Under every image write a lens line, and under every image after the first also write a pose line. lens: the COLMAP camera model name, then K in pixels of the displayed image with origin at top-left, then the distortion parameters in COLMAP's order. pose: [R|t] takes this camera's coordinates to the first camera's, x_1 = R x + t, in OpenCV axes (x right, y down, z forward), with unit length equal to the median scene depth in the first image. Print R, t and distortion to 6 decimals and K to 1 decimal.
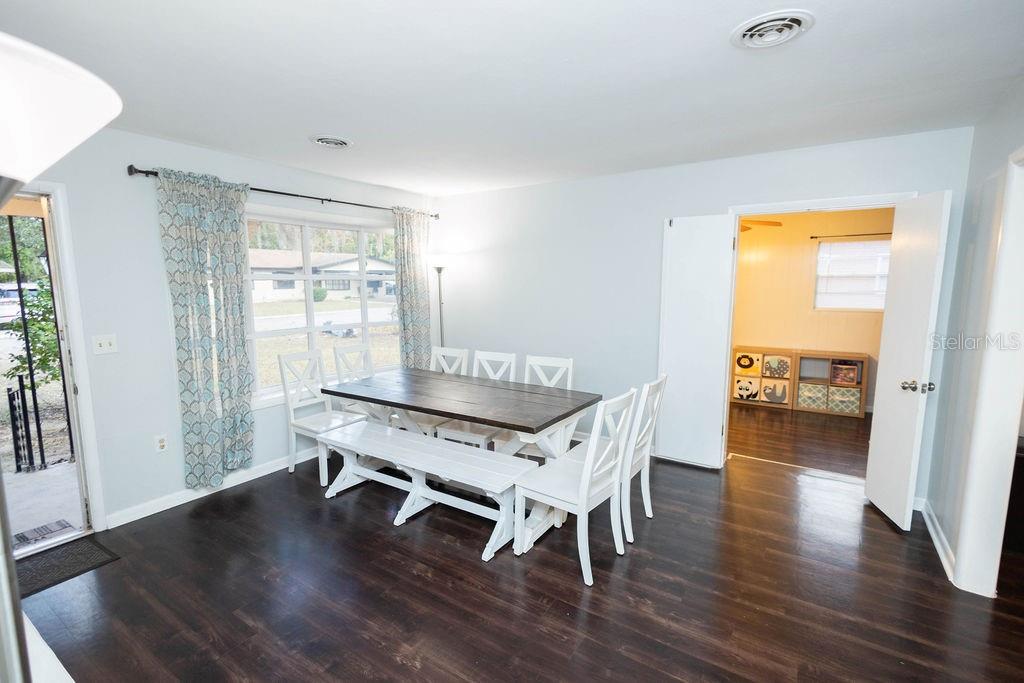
lens RADIAL K [[471.9, 0, 512.0], [0, 471.9, 341.5], [0, 0, 1]] dist [0.003128, -0.001087]
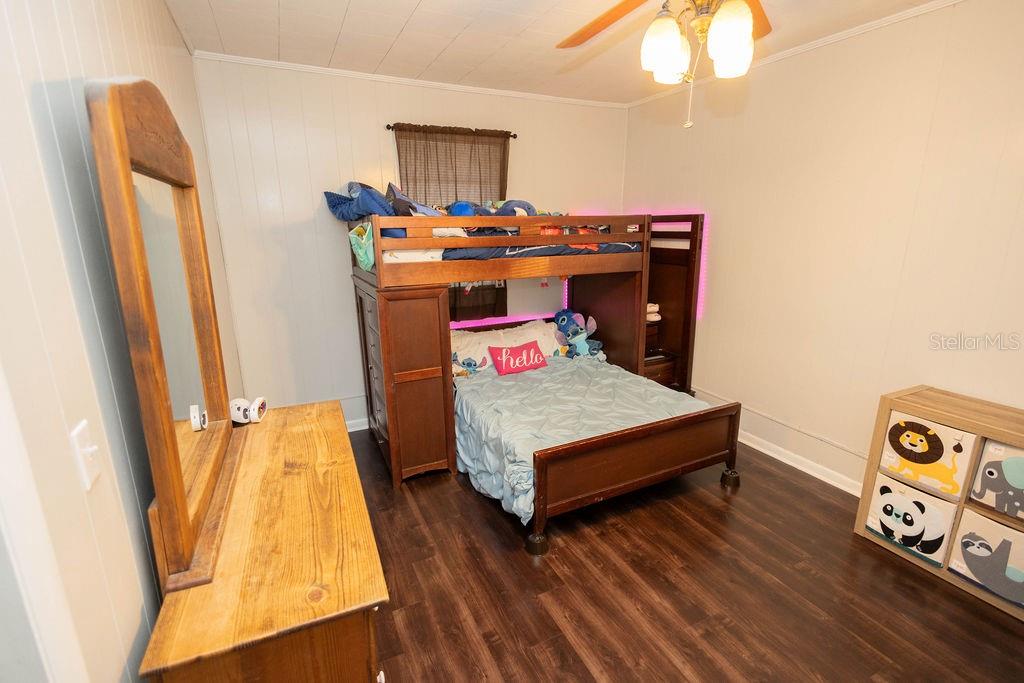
lens RADIAL K [[471.9, 0, 512.0], [0, 471.9, 341.5], [0, 0, 1]] dist [0.003128, -0.001087]
pose [[0.860750, 0.126442, -0.493075, 0.408688], [-0.066075, 0.988216, 0.138068, -0.057014], [0.504722, -0.086262, 0.858961, 0.577139]]
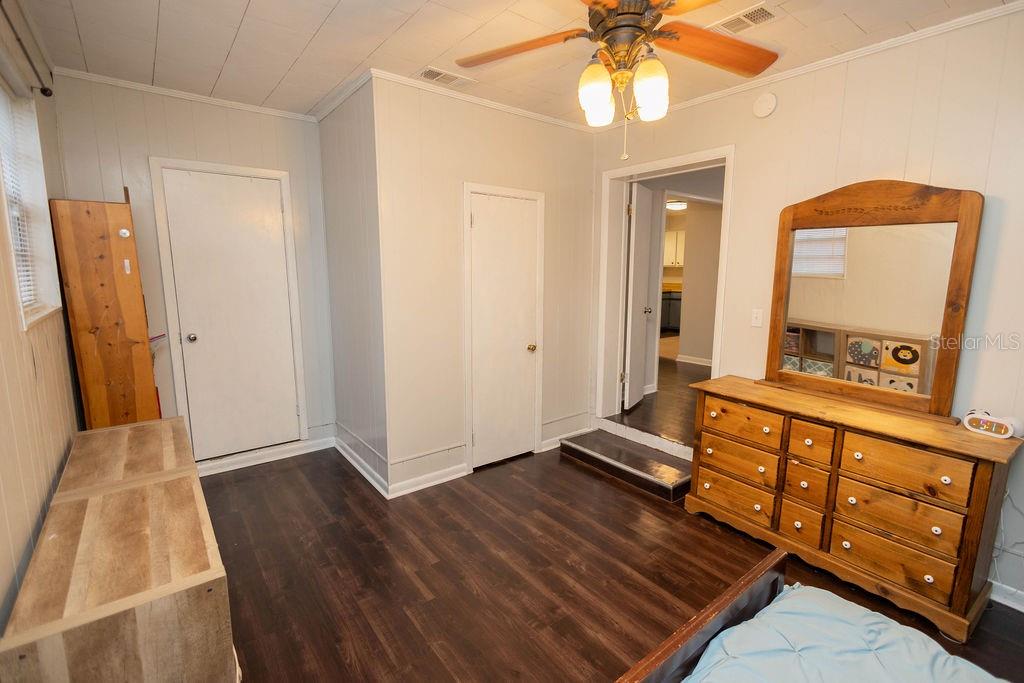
lens RADIAL K [[467.4, 0, 513.4], [0, 467.4, 345.3], [0, 0, 1]] dist [0.003190, 0.000081]
pose [[-0.948340, -0.051464, 0.313053, 0.326422], [0.040450, 0.959088, 0.280203, -0.111780], [-0.314665, 0.278391, -0.907460, 1.123878]]
